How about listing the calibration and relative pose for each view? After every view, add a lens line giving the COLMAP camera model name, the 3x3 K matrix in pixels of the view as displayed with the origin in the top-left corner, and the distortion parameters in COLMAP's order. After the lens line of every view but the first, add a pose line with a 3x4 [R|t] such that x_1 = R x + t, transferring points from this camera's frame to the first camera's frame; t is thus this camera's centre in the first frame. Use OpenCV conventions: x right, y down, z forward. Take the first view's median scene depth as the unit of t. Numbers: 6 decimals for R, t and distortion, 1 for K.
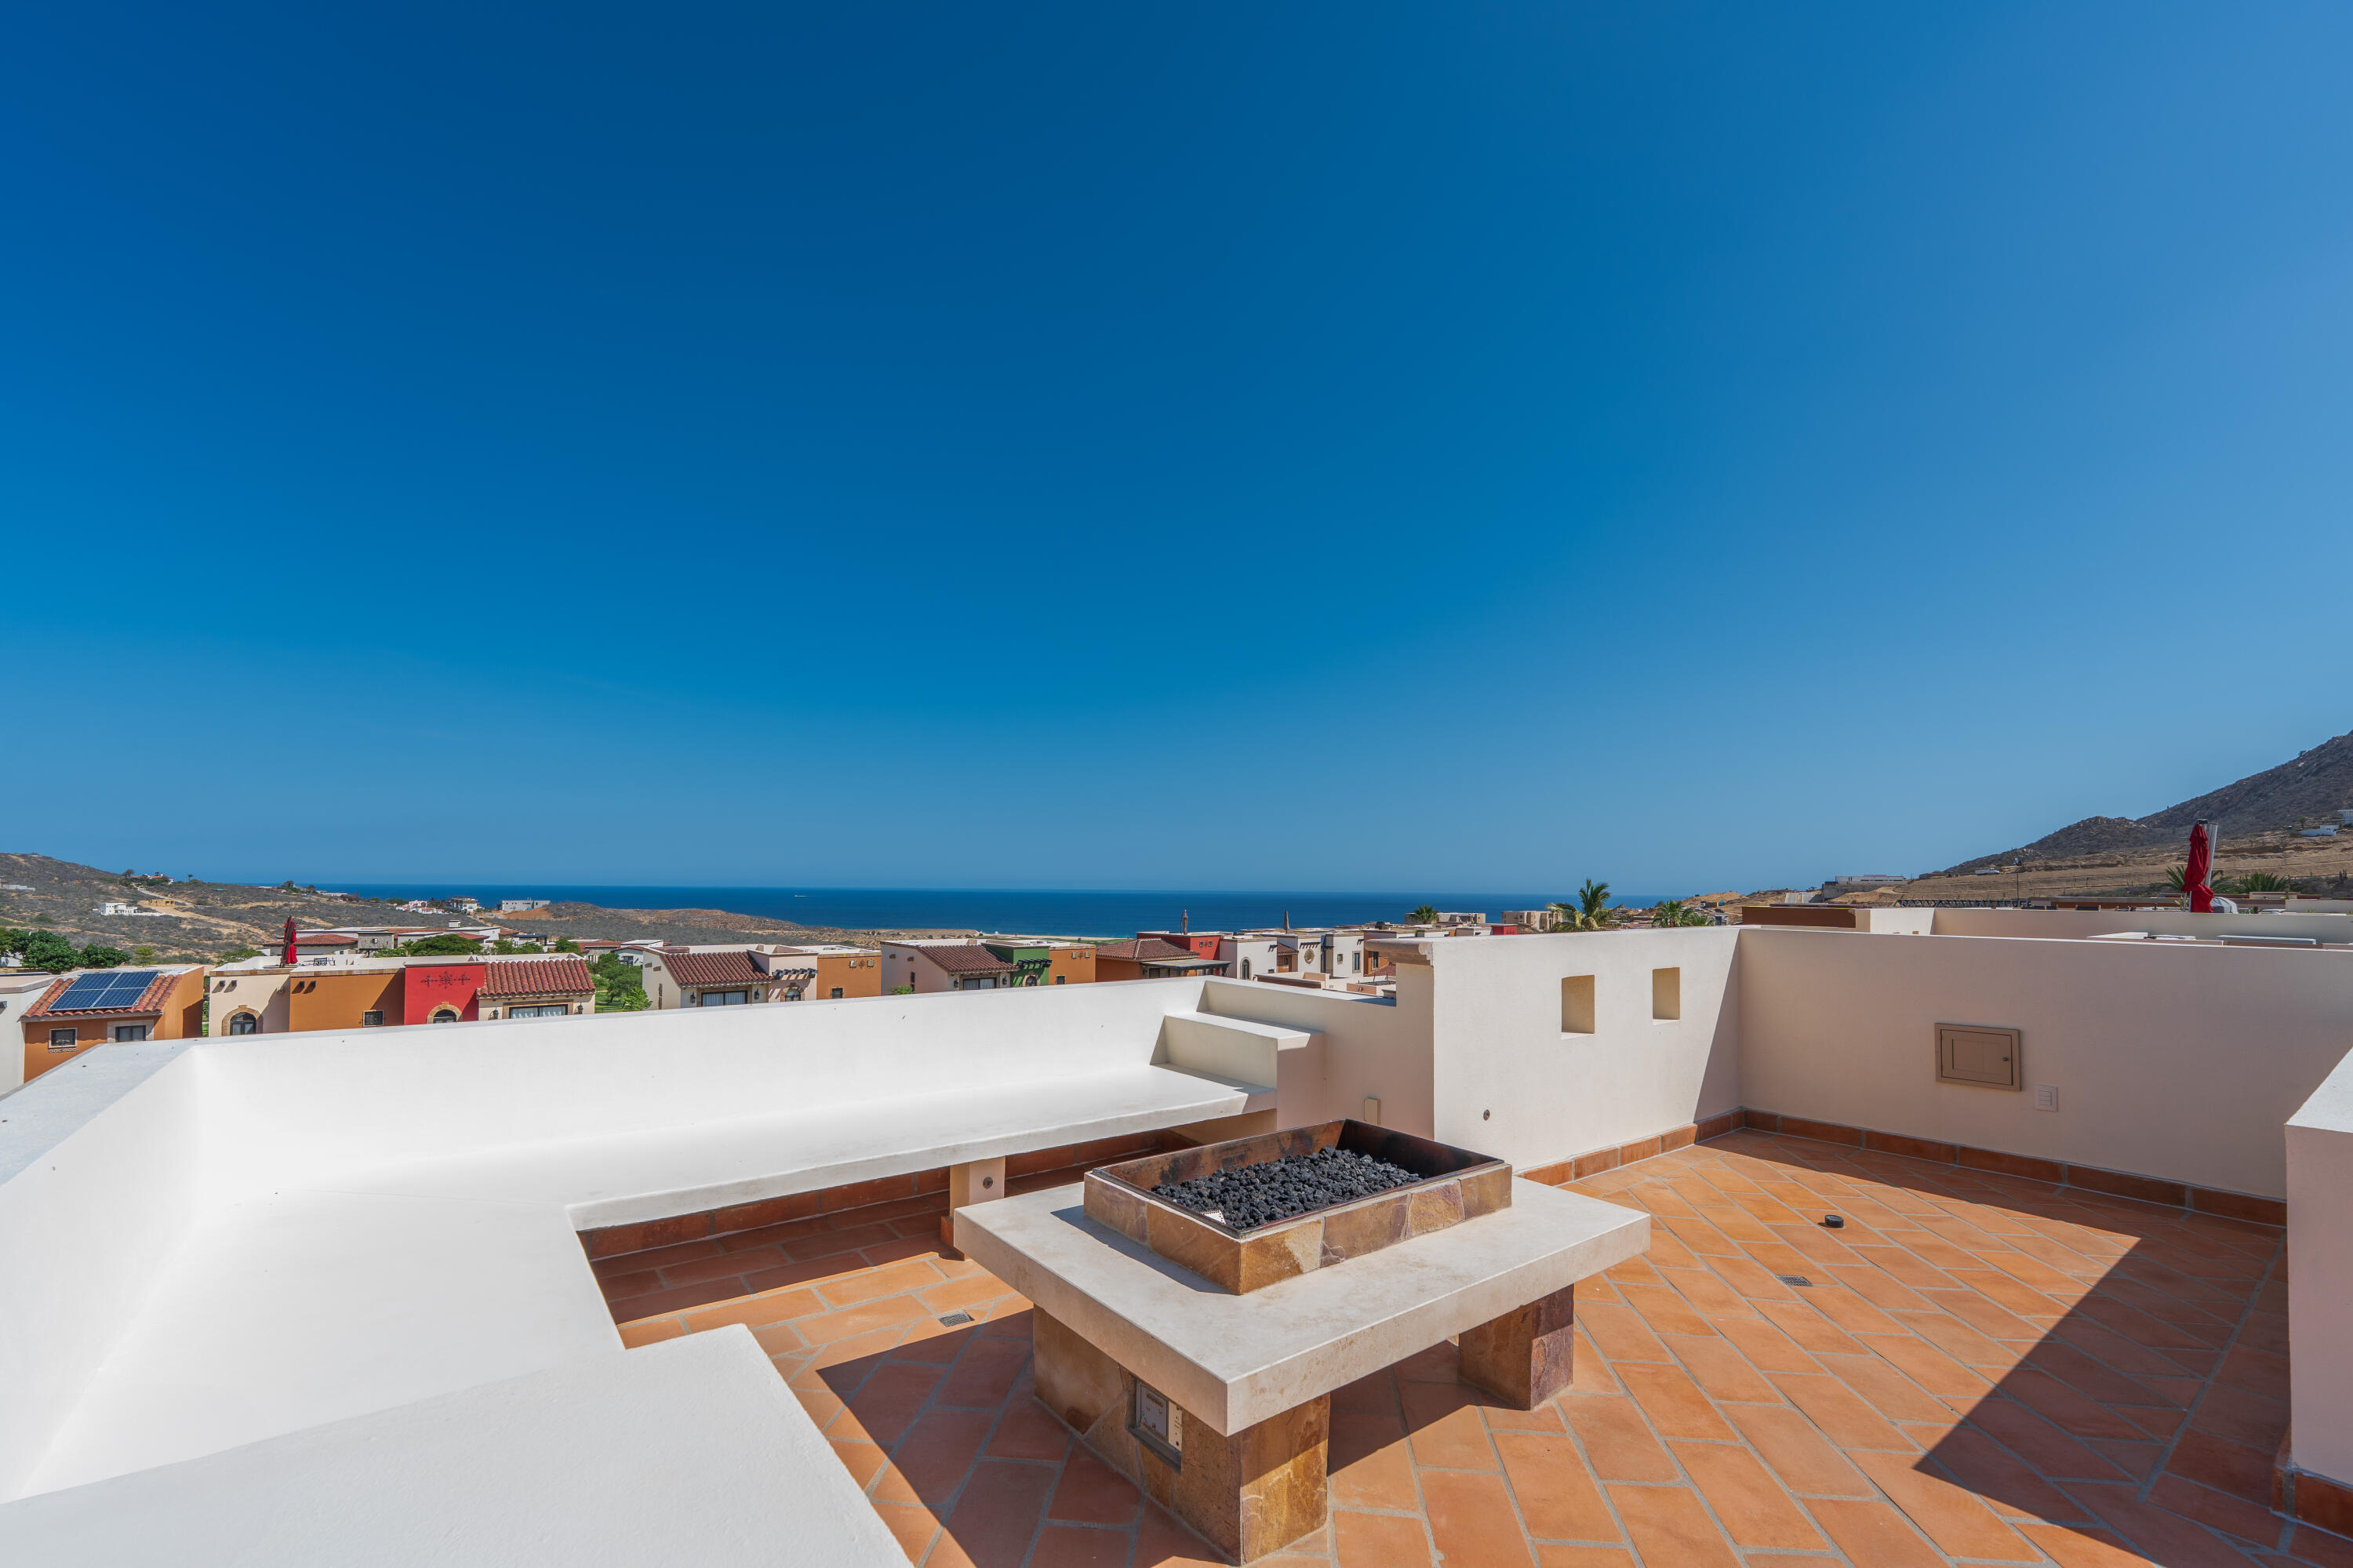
lens RADIAL K [[957.2, 0, 1187.7], [0, 957.2, 897.2], [0, 0, 1]] dist [-0.001387, -0.000551]
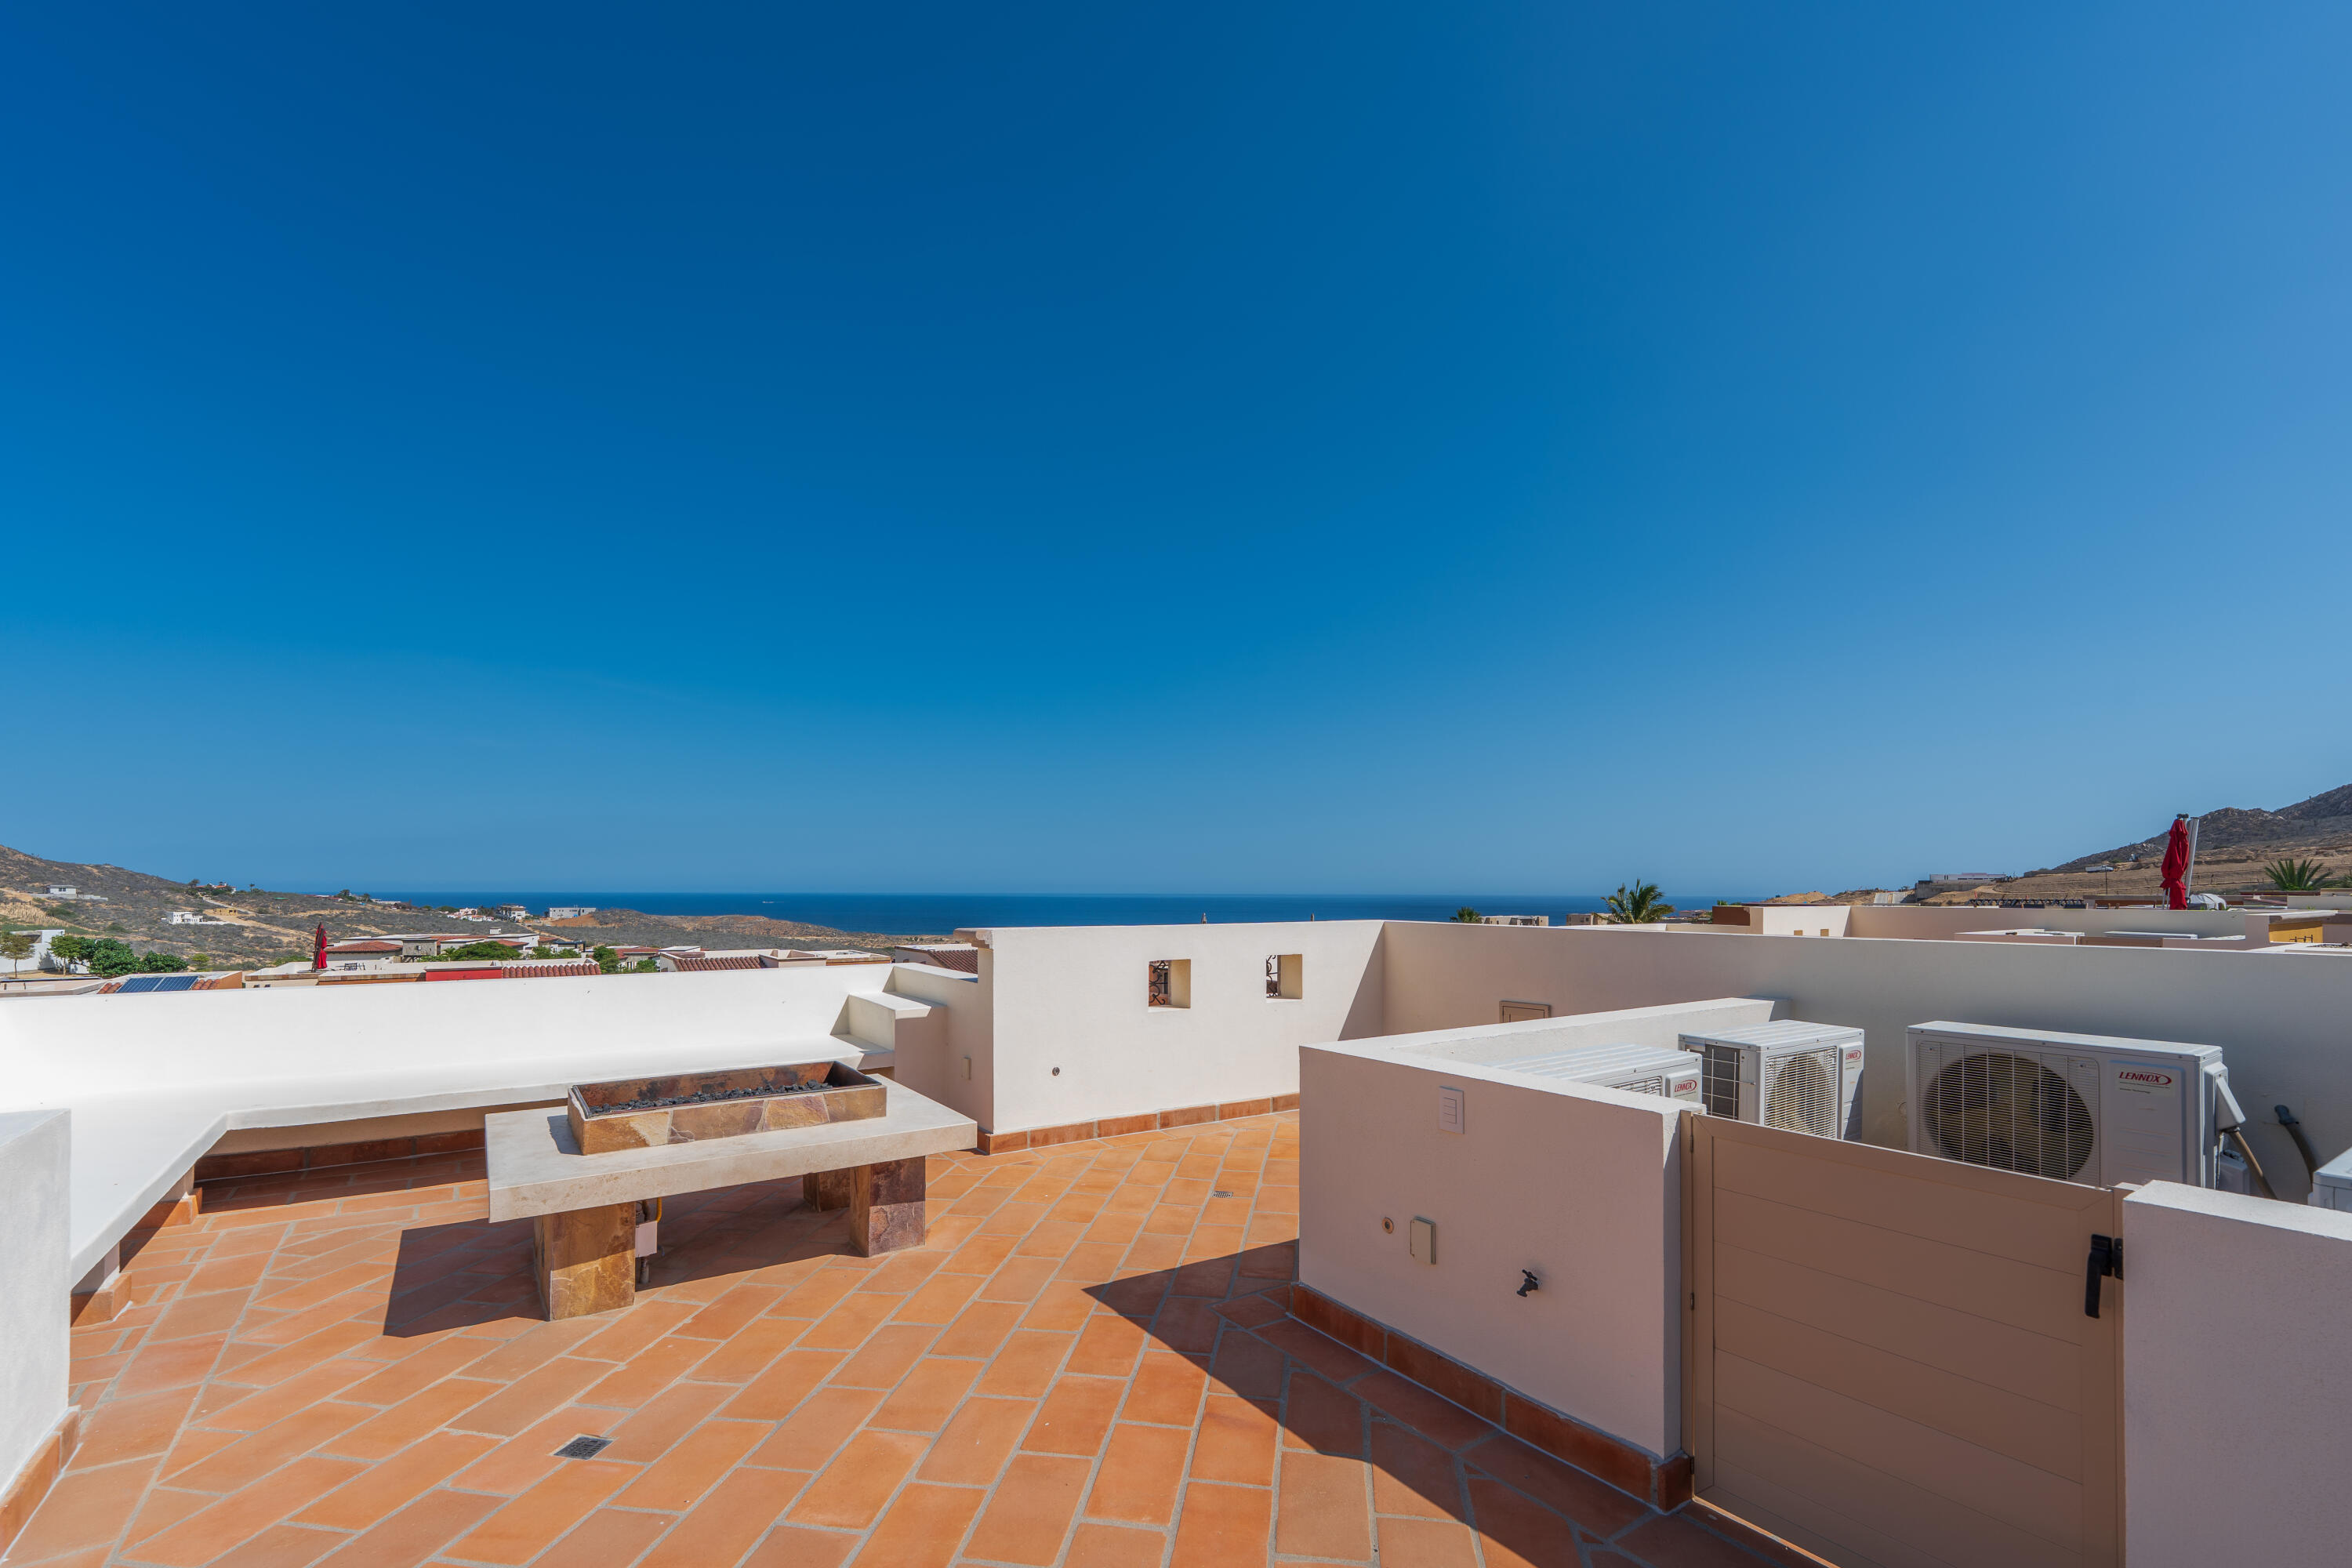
lens RADIAL K [[983.4, 0, 1184.8], [0, 983.4, 905.8], [0, 0, 1]] dist [-0.000913, -0.001180]
pose [[0.998881, -0.004812, -0.047059, 0.513165], [0.005036, 0.999977, 0.004641, 0.009393], [0.047036, -0.004872, 0.998881, -0.239868]]
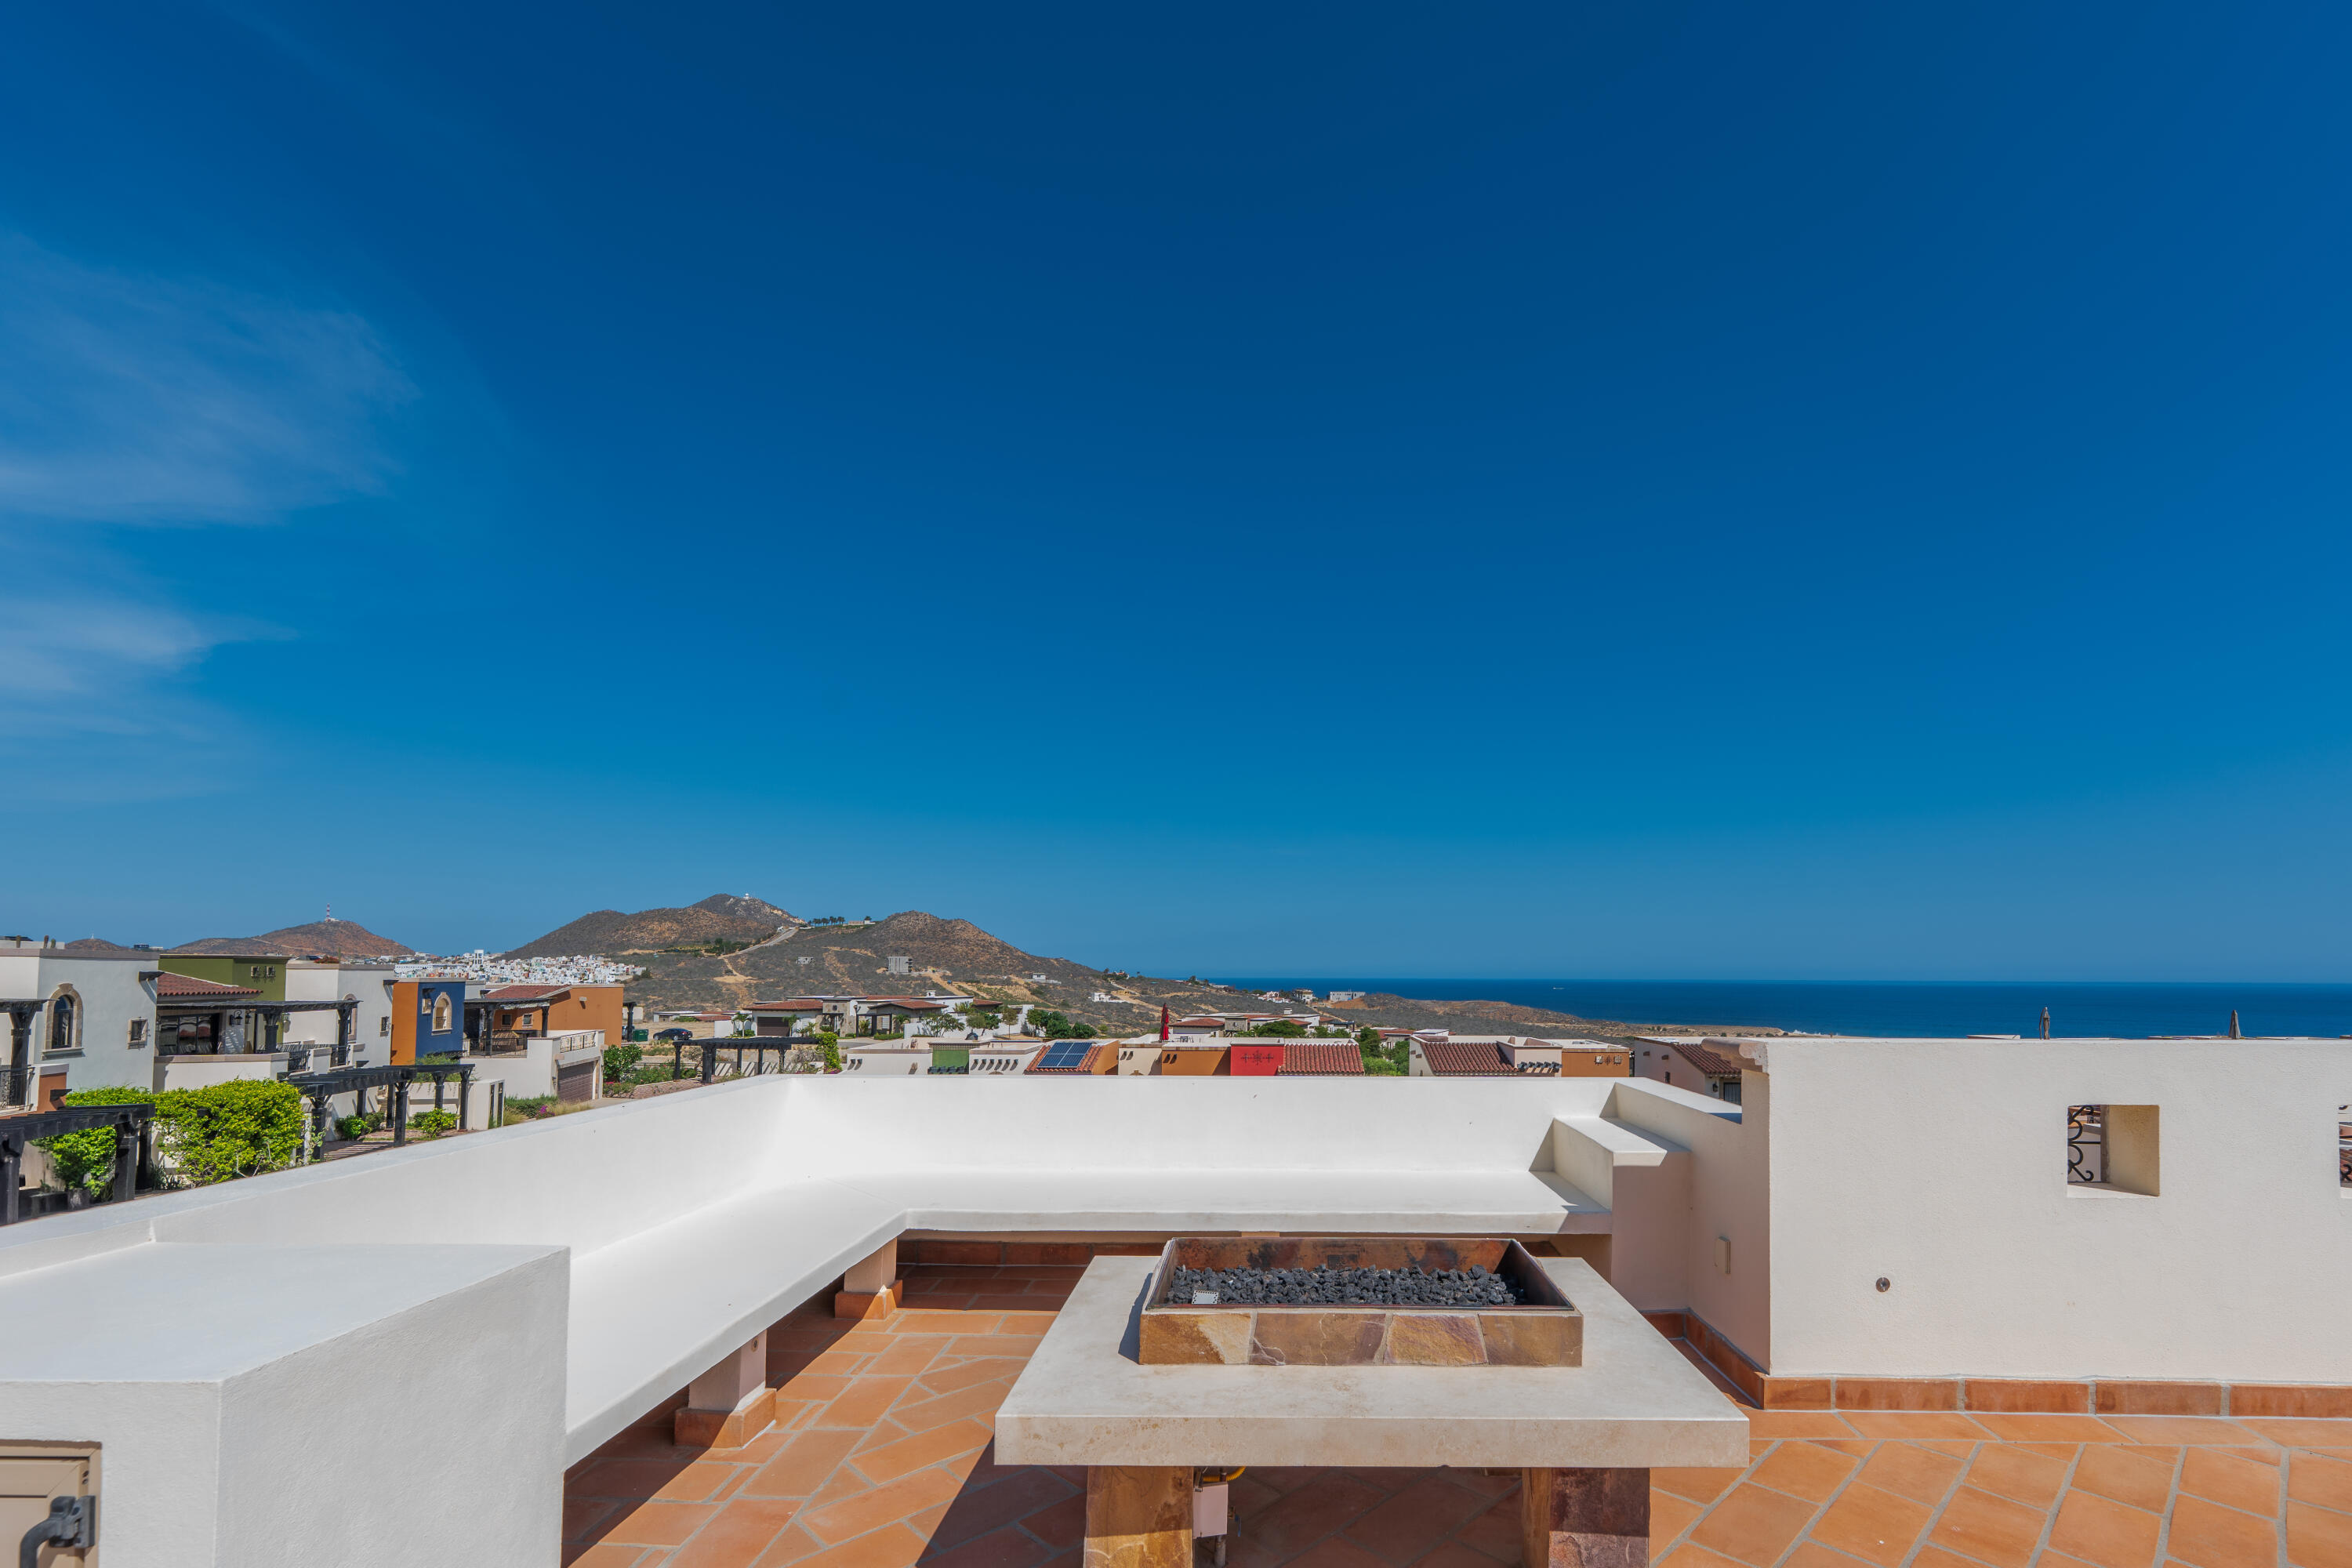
lens RADIAL K [[1024.8, 0, 1295.5], [0, 1024.8, 968.5], [0, 0, 1]] dist [0.002300, -0.001646]
pose [[0.793523, -0.010354, -0.608452, 0.414788], [-0.002253, 0.999798, -0.019952, 0.003673], [0.608536, 0.017204, 0.793340, 0.101057]]
